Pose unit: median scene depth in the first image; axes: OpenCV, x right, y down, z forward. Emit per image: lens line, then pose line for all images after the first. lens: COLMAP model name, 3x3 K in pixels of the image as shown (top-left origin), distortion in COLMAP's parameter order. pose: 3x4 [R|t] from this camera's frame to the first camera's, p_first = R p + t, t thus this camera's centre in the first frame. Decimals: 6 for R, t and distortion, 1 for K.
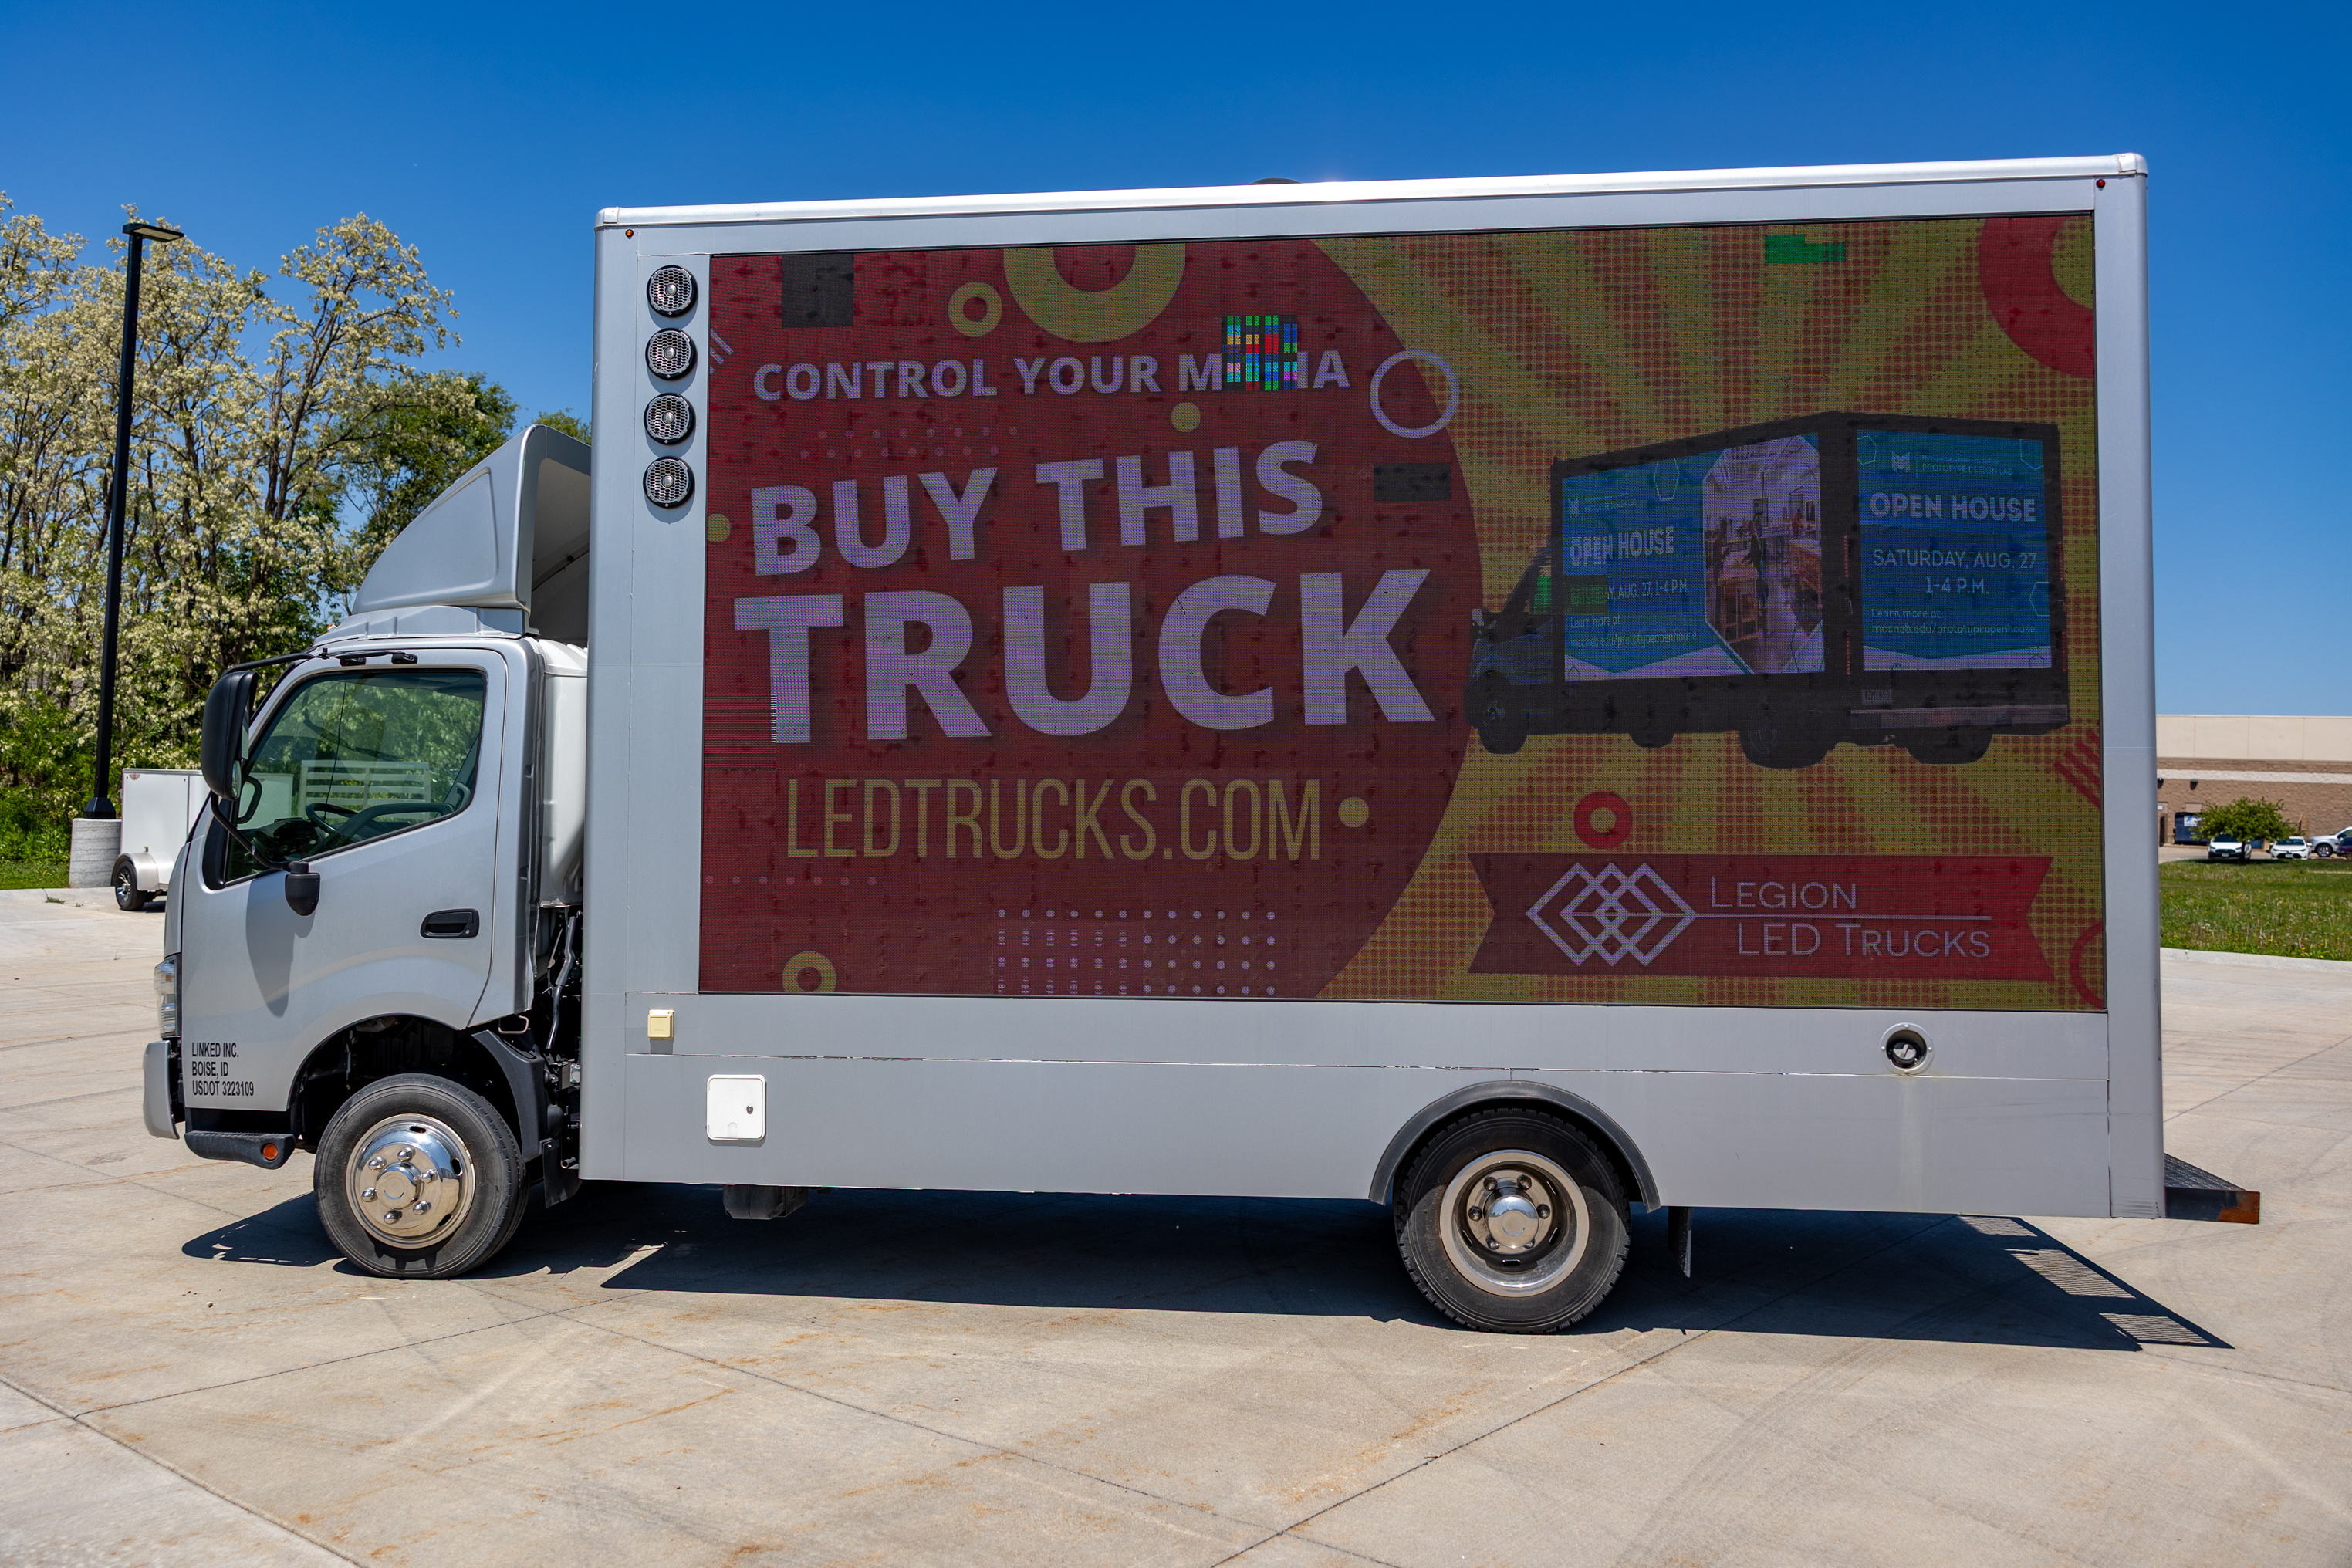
lens RADIAL K [[1903.4, 0, 1138.2], [0, 1903.4, 754.1], [0, 0, 1]] dist [-0.008578, 0.030176]
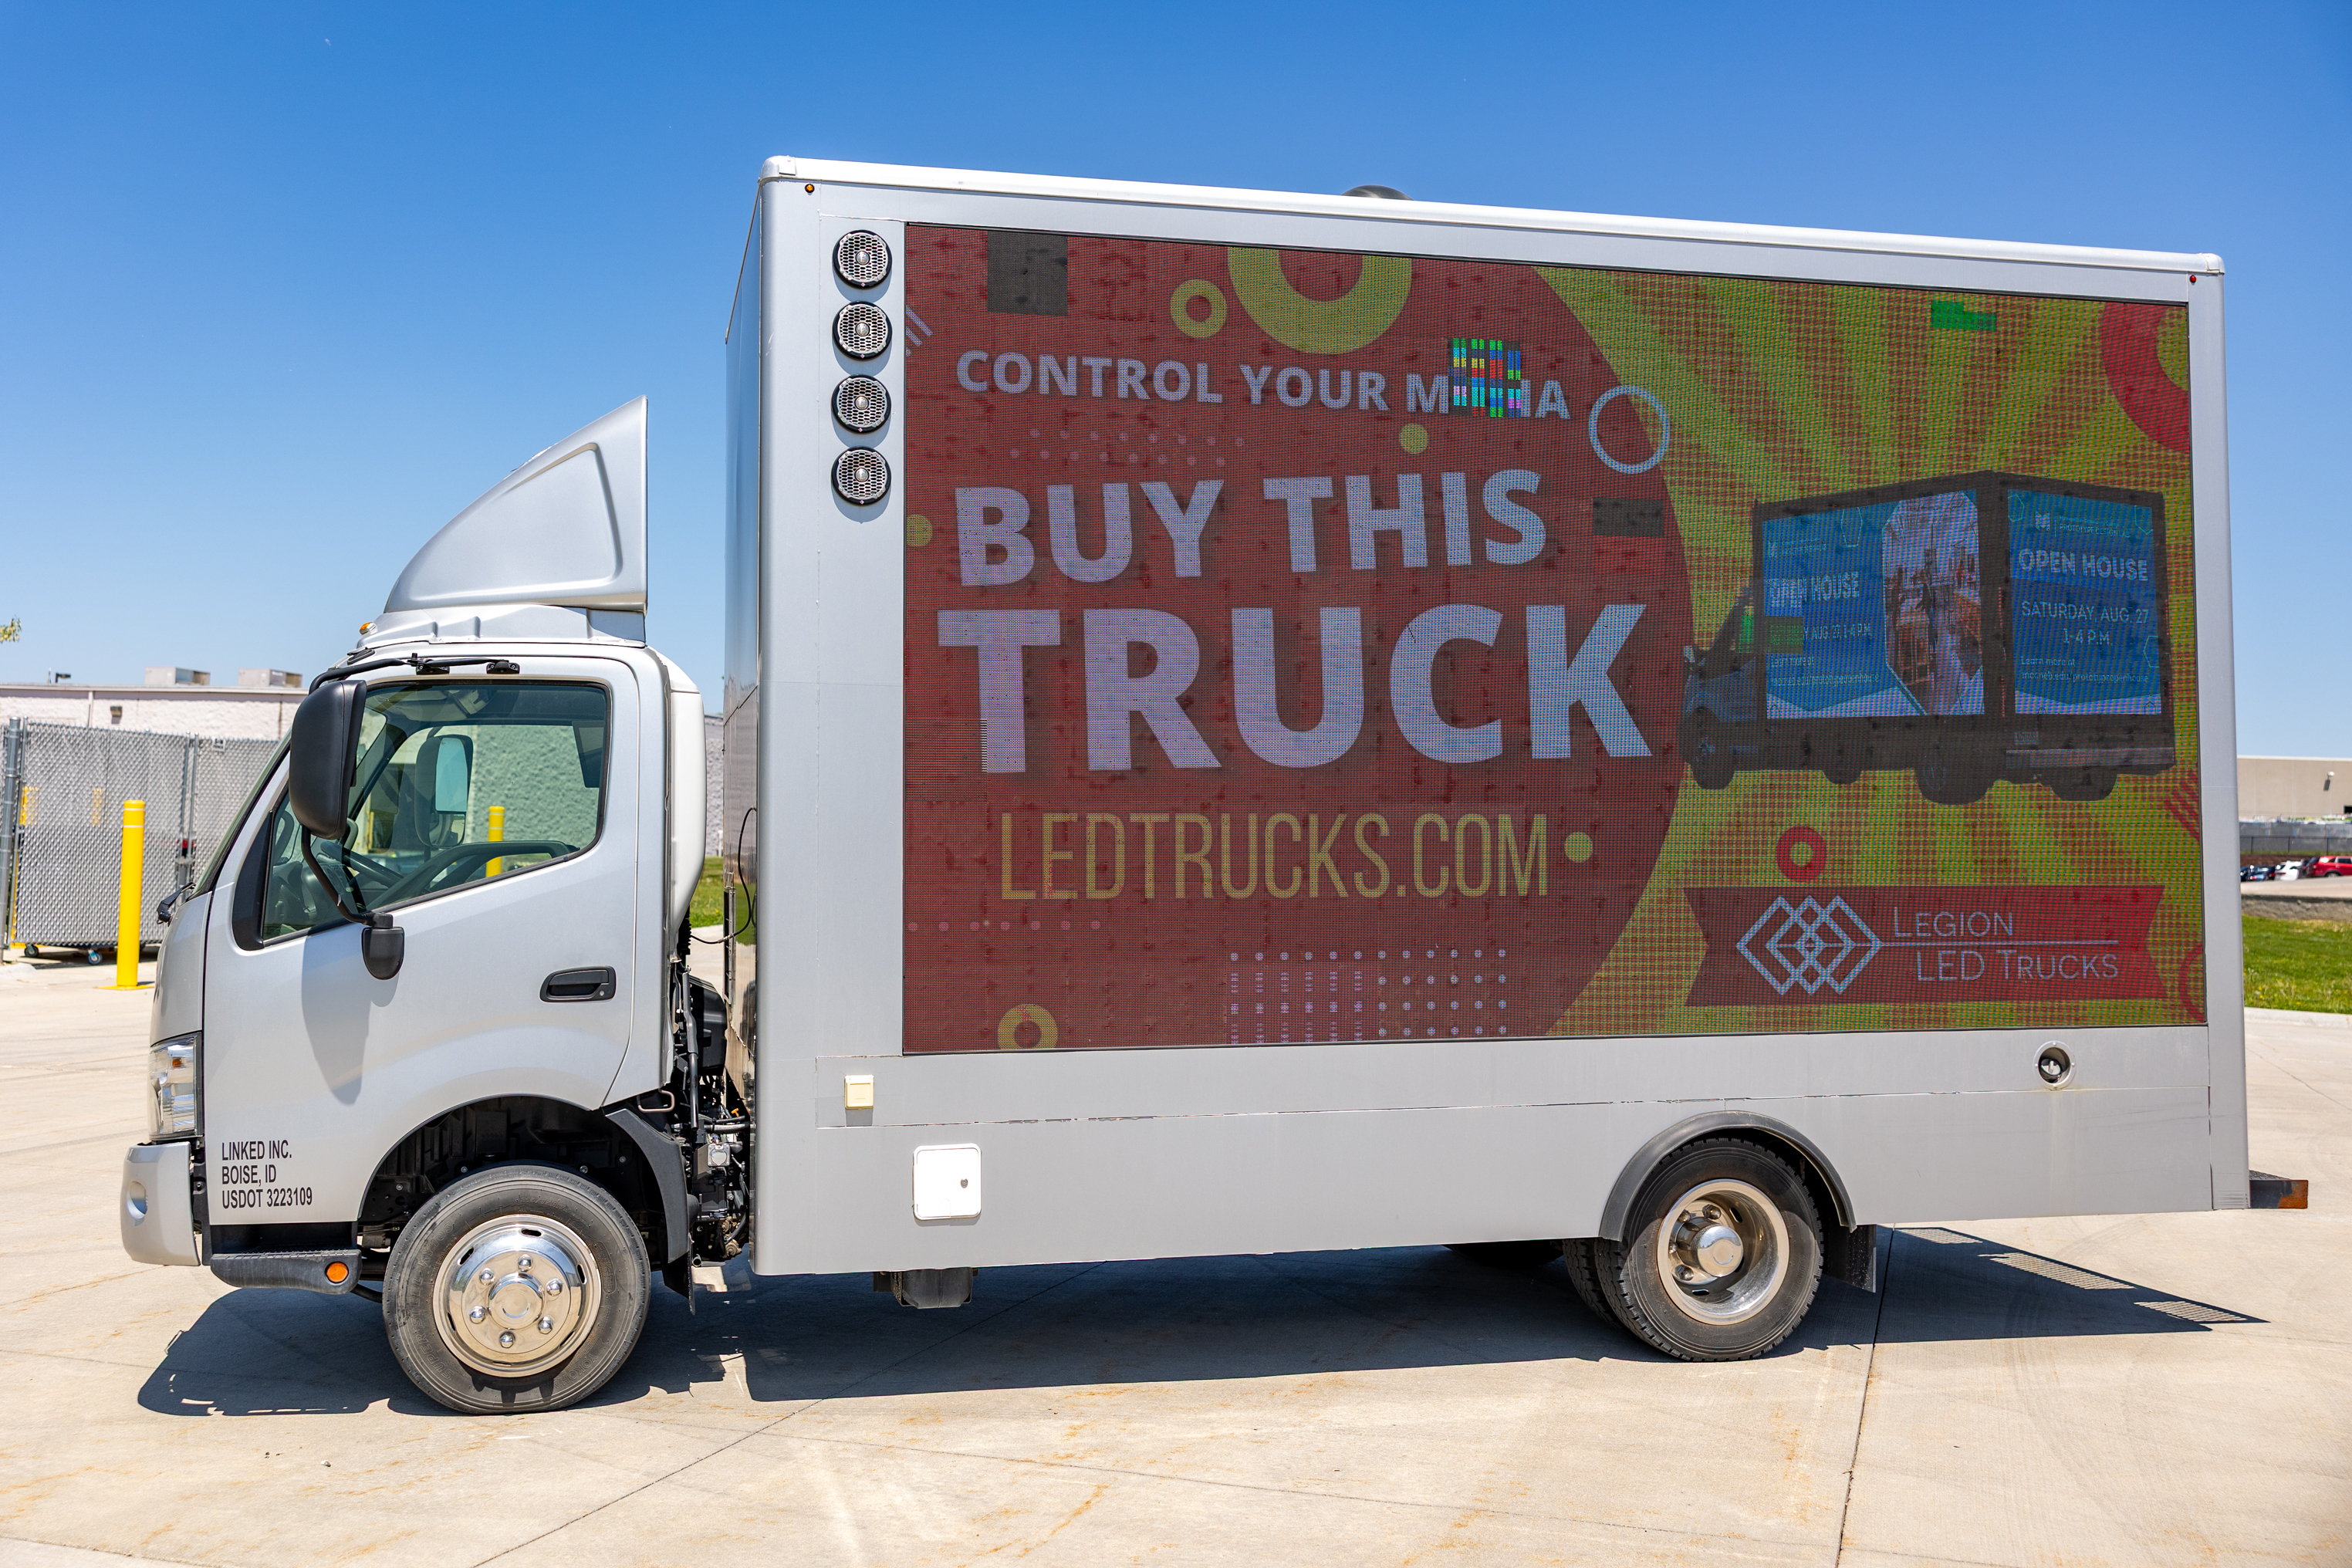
lens RADIAL K [[2207.3, 0, 1141.1], [0, 2207.3, 752.0], [0, 0, 1]] dist [0.019894, 0.000000]
pose [[0.939760, 0.010397, 0.341677, -0.490354], [-0.006915, 0.999911, -0.011407, -0.004397], [-0.341765, 0.008357, 0.939748, -0.005198]]
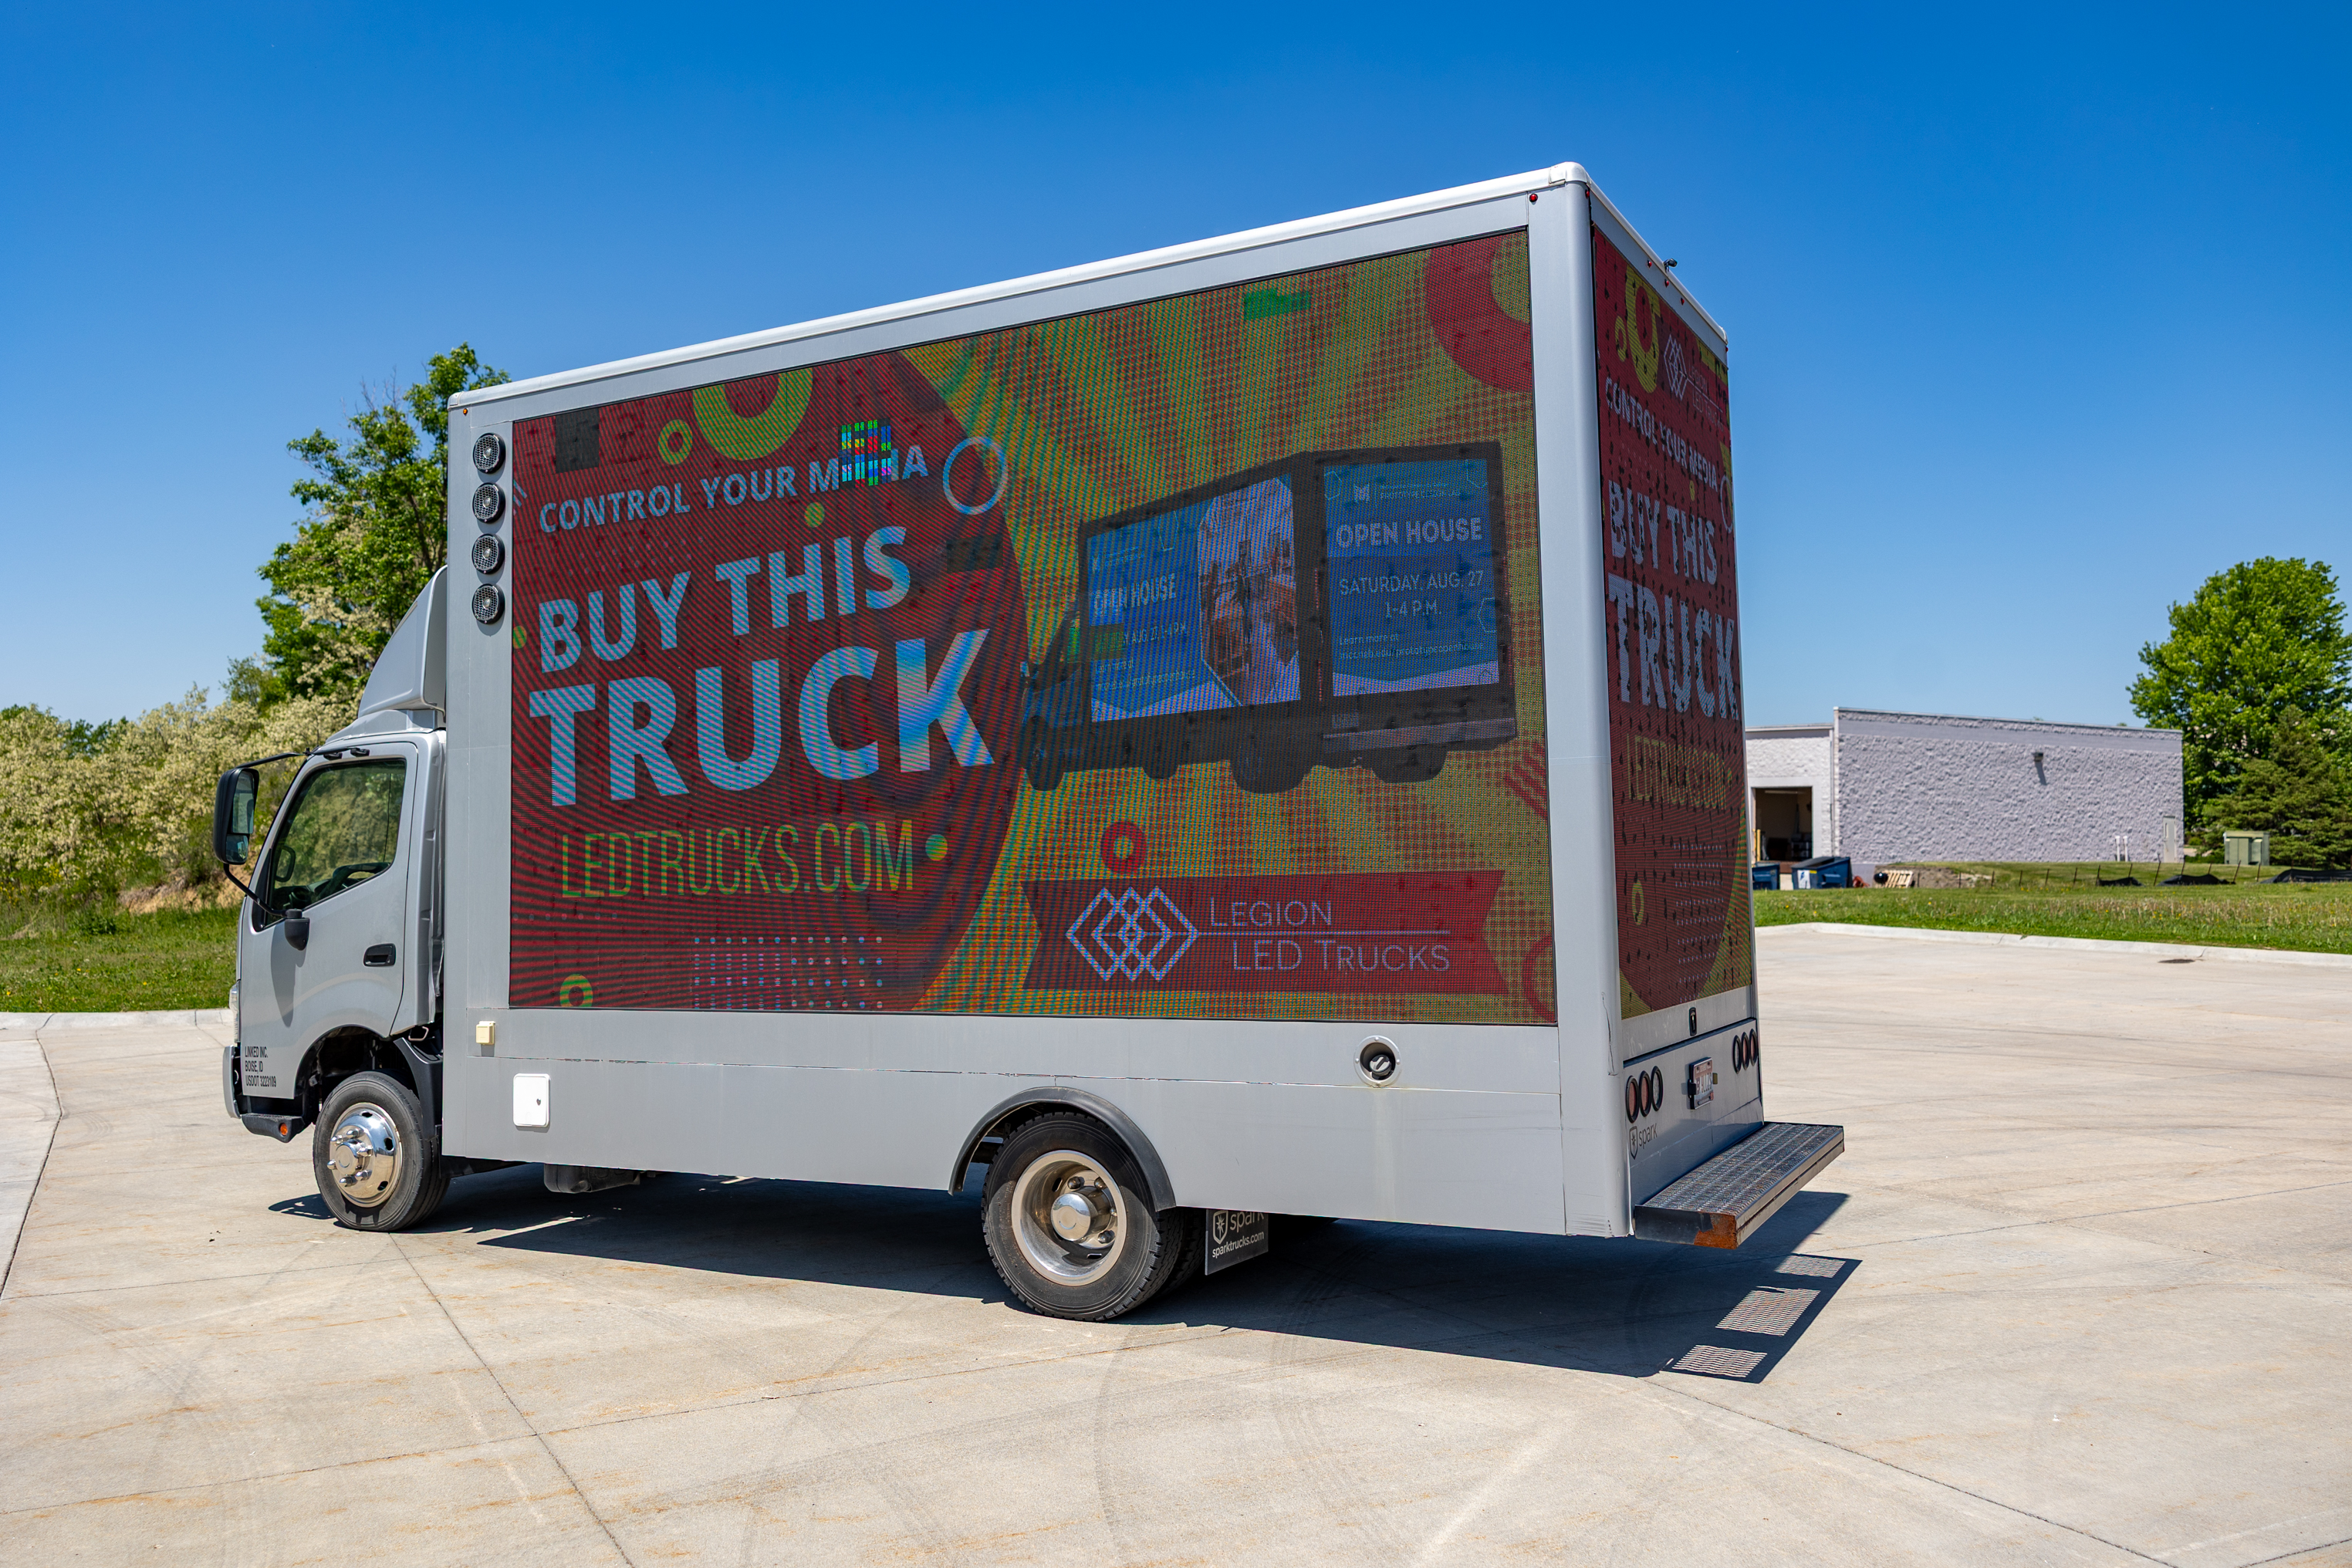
lens RADIAL K [[1884.9, 0, 1141.7], [0, 1884.9, 757.6], [0, 0, 1]] dist [0.024238, -0.010272]
pose [[0.923309, -0.049209, -0.380893, 0.651147], [0.038881, 0.998639, -0.034768, 0.020660], [0.382086, 0.017292, 0.923965, 0.005628]]
